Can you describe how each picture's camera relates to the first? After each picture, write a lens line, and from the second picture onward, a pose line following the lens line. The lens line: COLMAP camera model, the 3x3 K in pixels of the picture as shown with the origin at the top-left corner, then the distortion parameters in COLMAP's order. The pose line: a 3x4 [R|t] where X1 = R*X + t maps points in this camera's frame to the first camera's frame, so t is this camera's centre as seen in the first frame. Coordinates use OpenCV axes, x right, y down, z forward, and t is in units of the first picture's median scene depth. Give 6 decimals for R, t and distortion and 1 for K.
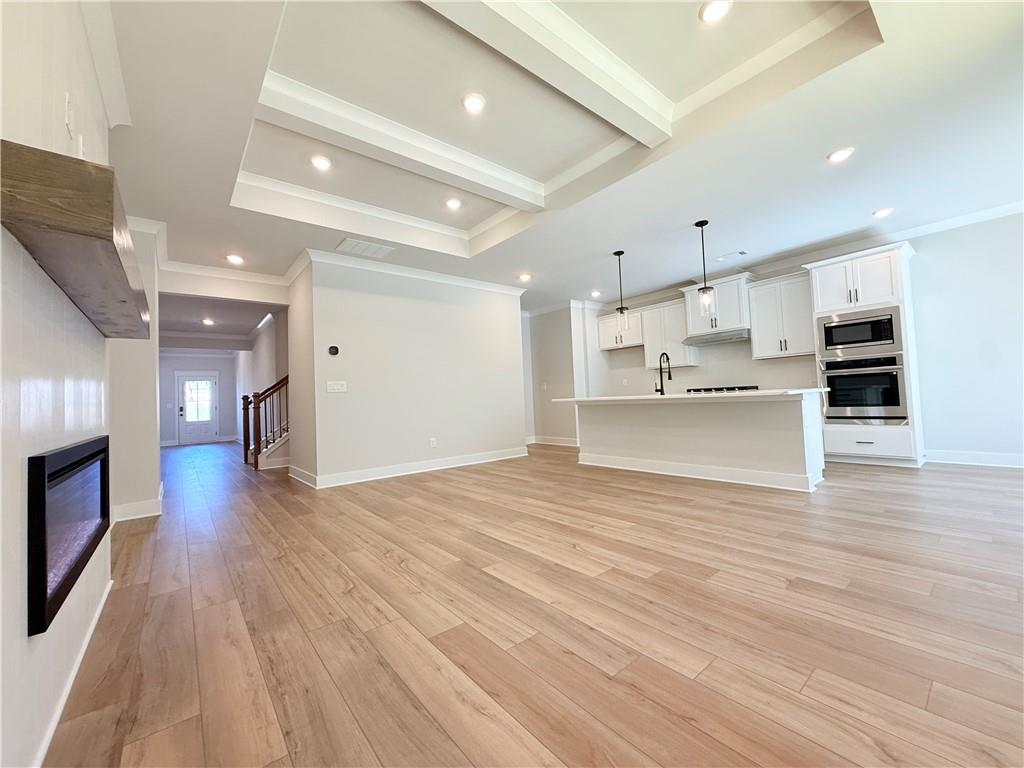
lens RADIAL K [[406.3, 0, 510.3], [0, 406.3, 384.0], [0, 0, 1]] dist [-0.001632, -0.000091]
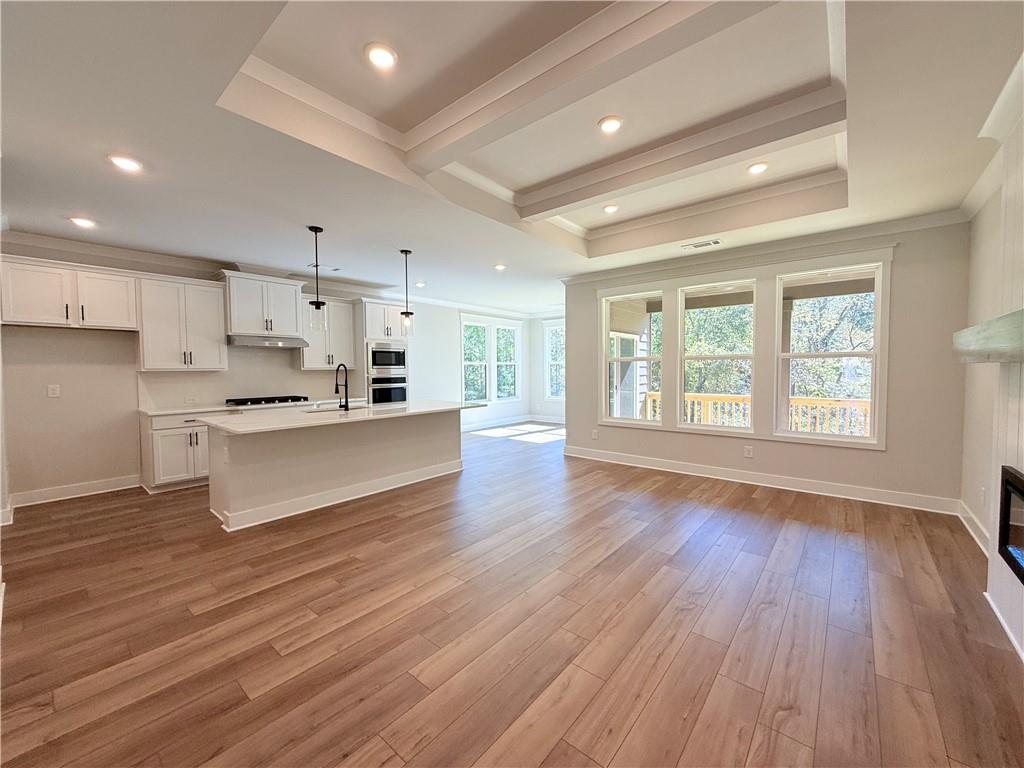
lens RADIAL K [[406.3, 0, 510.3], [0, 406.3, 384.0], [0, 0, 1]] dist [-0.001632, -0.000091]
pose [[-0.183153, 0.006555, 0.983063, -0.901921], [-0.022431, 0.999690, -0.010845, -0.047829], [-0.982828, -0.024038, -0.182949, 1.263035]]
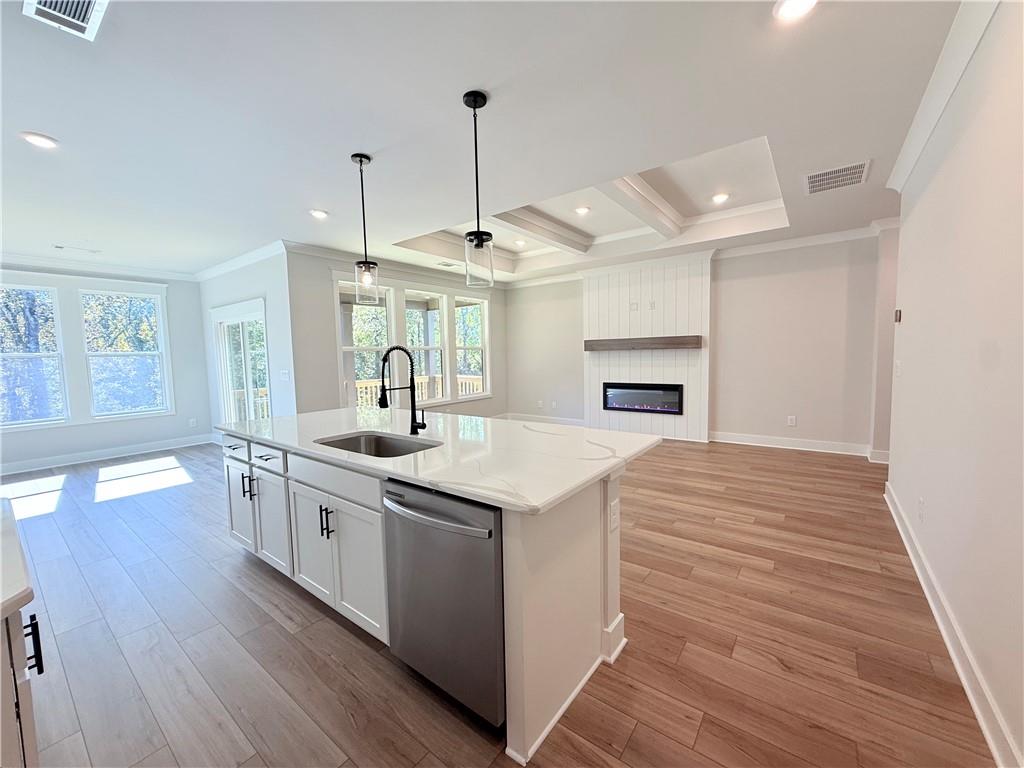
lens RADIAL K [[406.3, 0, 510.3], [0, 406.3, 384.0], [0, 0, 1]] dist [-0.001632, -0.000091]
pose [[-0.970237, 0.083464, -0.227320, 0.575644], [0.073660, 0.995964, 0.051289, -0.076321], [0.230683, 0.033018, -0.972469, 2.330581]]
